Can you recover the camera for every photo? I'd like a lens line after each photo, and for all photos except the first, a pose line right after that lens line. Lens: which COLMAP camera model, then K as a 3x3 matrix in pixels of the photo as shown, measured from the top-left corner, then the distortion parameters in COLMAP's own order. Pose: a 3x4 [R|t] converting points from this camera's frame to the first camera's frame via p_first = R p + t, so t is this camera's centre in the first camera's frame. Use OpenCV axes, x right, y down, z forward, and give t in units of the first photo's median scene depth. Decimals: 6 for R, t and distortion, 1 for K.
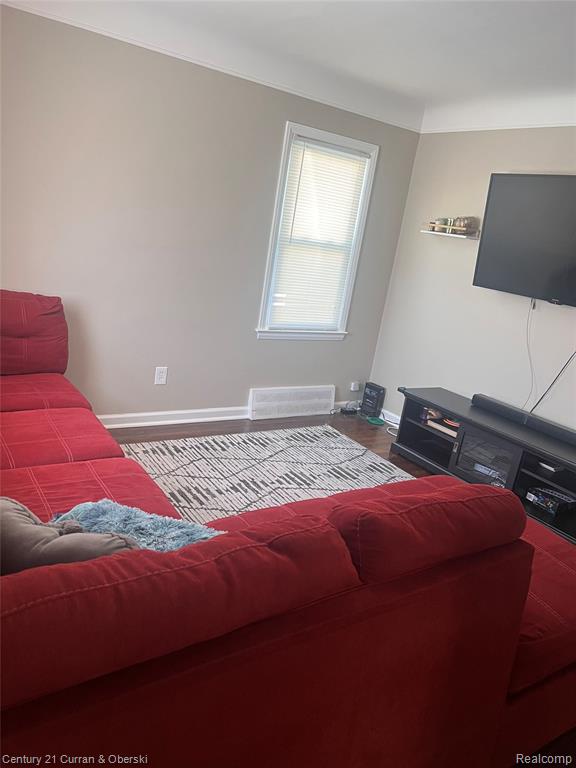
lens RADIAL K [[584.2, 0, 284.1], [0, 584.2, 380.0], [0, 0, 1]] dist [0.071672, -0.083871]
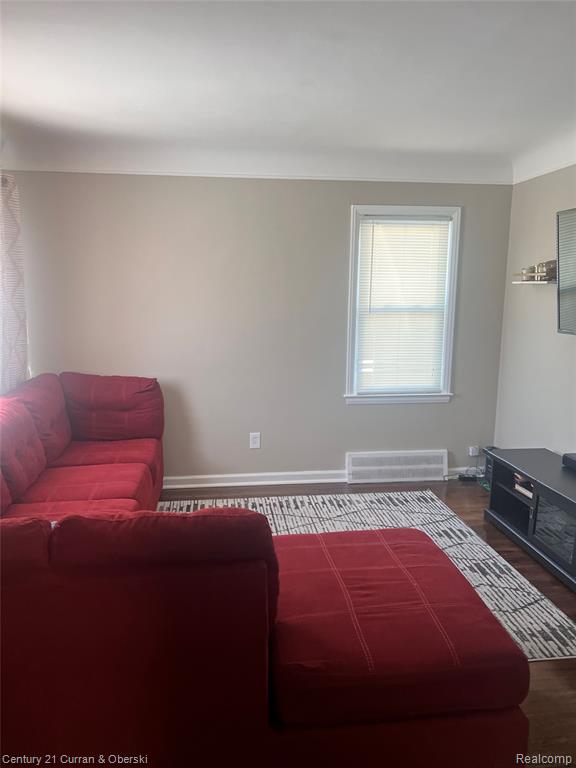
lens RADIAL K [[584.2, 0, 284.1], [0, 584.2, 380.0], [0, 0, 1]] dist [0.071672, -0.083871]
pose [[0.885808, -0.072047, -0.458424, 0.342052], [0.006899, 0.989810, -0.142230, 0.035265], [0.464000, 0.122826, 0.877279, 0.018567]]
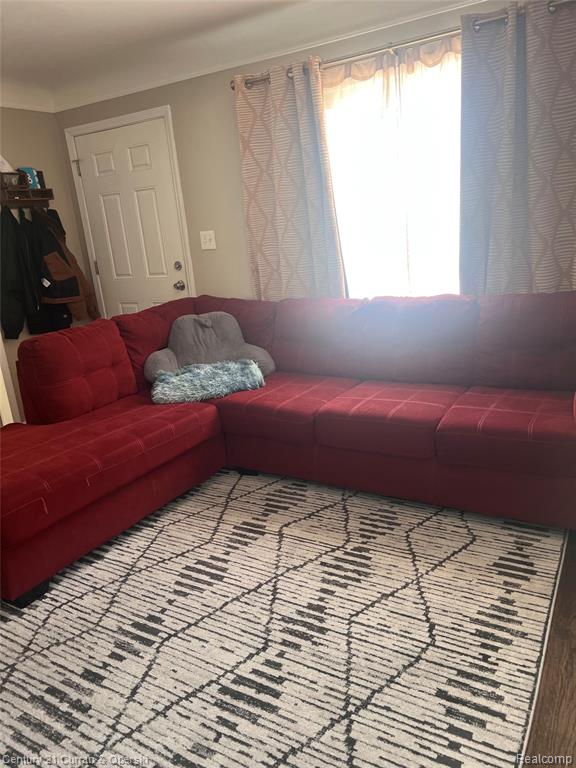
lens RADIAL K [[580.2, 0, 275.6], [0, 580.2, 385.3], [0, 0, 1]] dist [0.009584, 0.007774]
pose [[-0.903409, 0.056624, -0.425024, 0.164567], [-0.150709, 0.886062, 0.438384, -0.233511], [0.401421, 0.460095, -0.791943, 1.060778]]
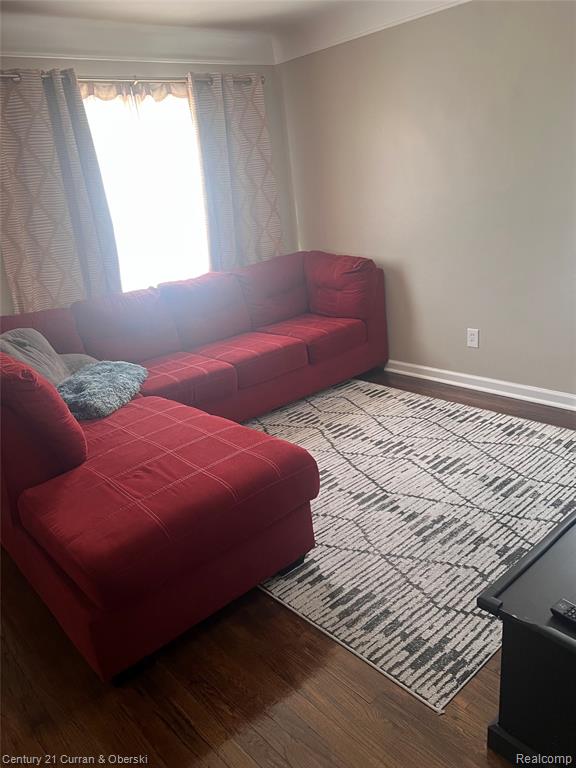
lens RADIAL K [[584.2, 0, 284.1], [0, 584.2, 380.0], [0, 0, 1]] dist [0.071672, -0.083871]
pose [[0.119305, 0.162429, -0.979481, 0.669771], [-0.144058, 0.978919, 0.144789, -0.032959], [0.982351, 0.123828, 0.140190, 0.527732]]
